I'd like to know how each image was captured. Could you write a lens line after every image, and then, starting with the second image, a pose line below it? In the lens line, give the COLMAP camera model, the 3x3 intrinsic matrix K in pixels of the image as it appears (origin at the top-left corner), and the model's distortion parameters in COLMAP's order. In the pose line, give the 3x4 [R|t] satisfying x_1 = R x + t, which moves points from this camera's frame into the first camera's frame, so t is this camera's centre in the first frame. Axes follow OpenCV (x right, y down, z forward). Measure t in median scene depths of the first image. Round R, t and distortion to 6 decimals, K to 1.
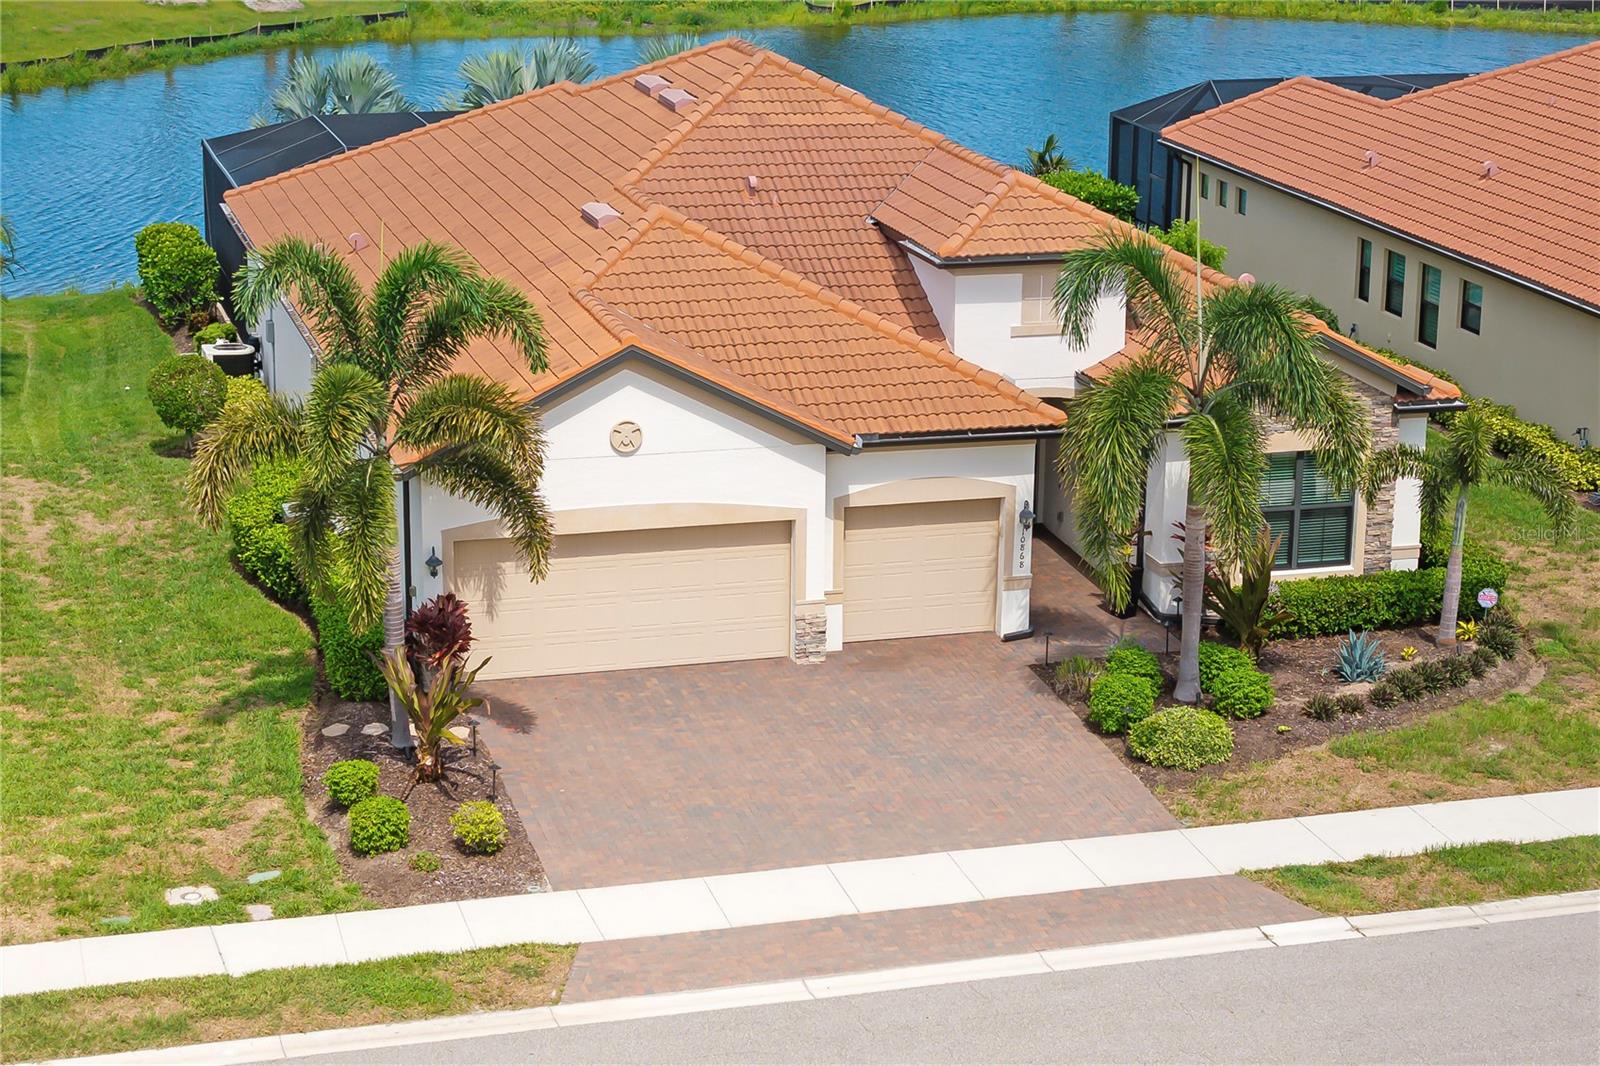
lens RADIAL K [[3079.2, 0, 956.4], [0, 3079.2, 533.1], [0, 0, 1]] dist [0.024620, -0.432022]
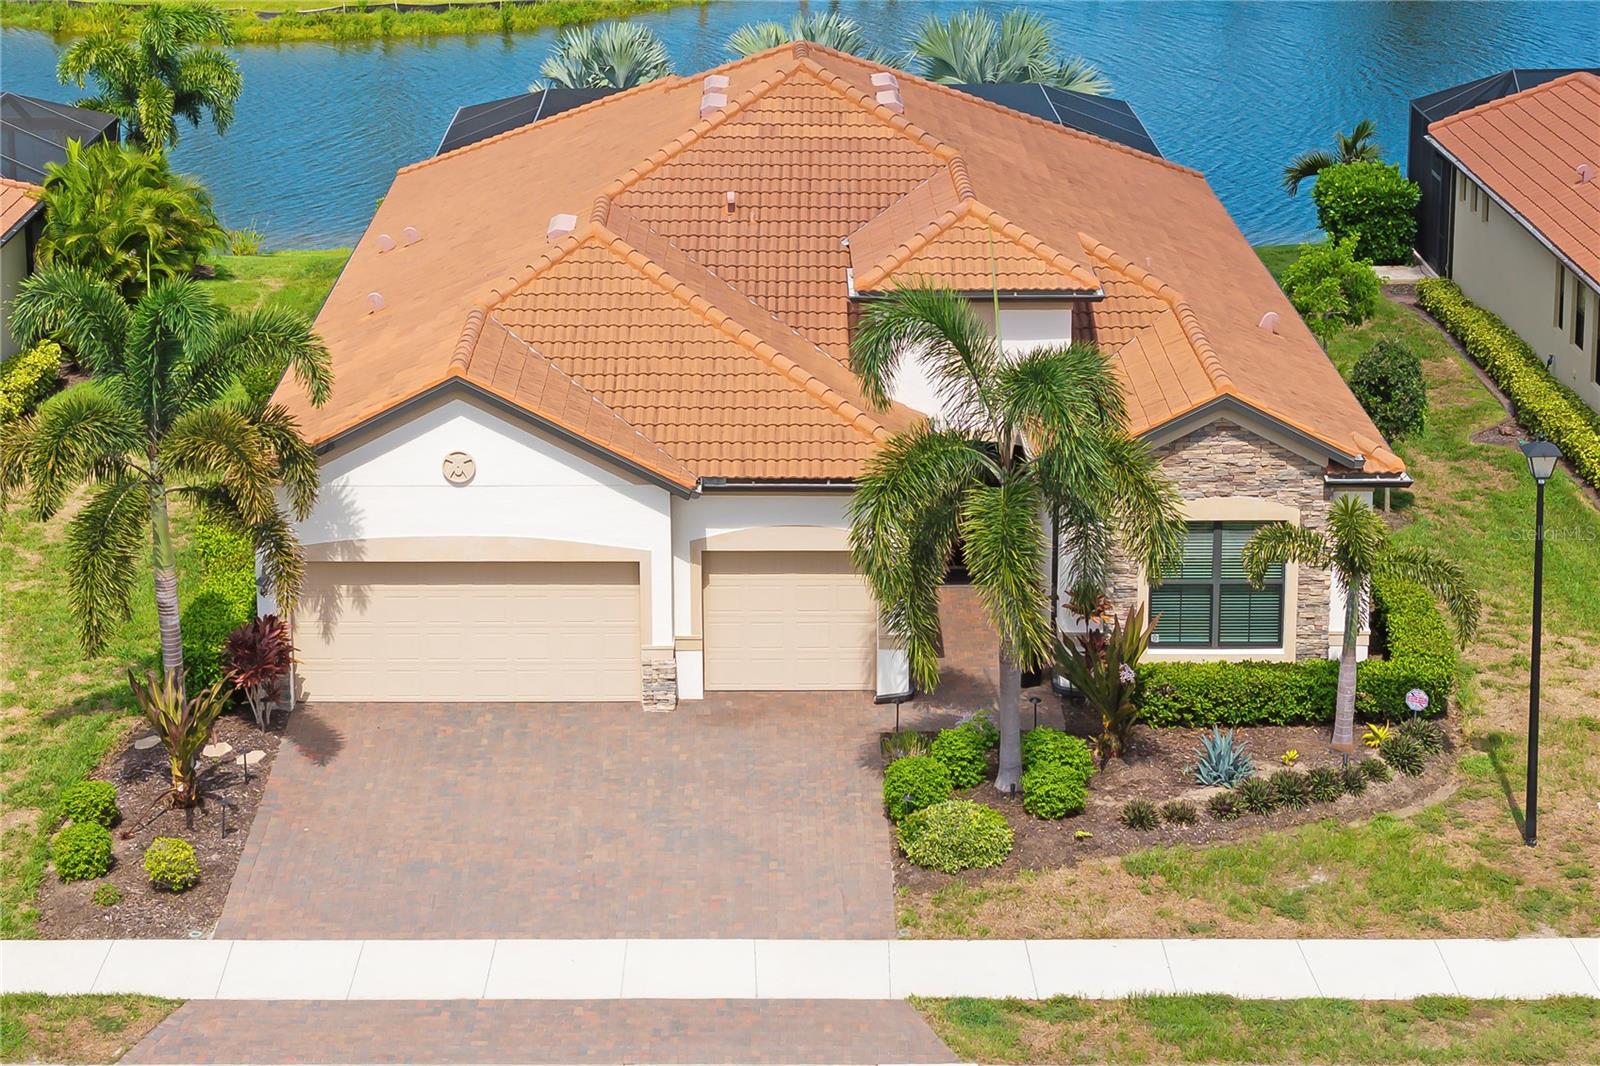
lens RADIAL K [[3170.3, 0, 798.2], [0, 3170.3, 258.1], [0, 0, 1]] dist [-0.001031, 0.006148]
pose [[0.947055, 0.042900, -0.318192, 0.305882], [-0.061259, 0.996971, -0.047914, -0.054418], [0.315172, 0.064869, 0.946815, 0.069442]]
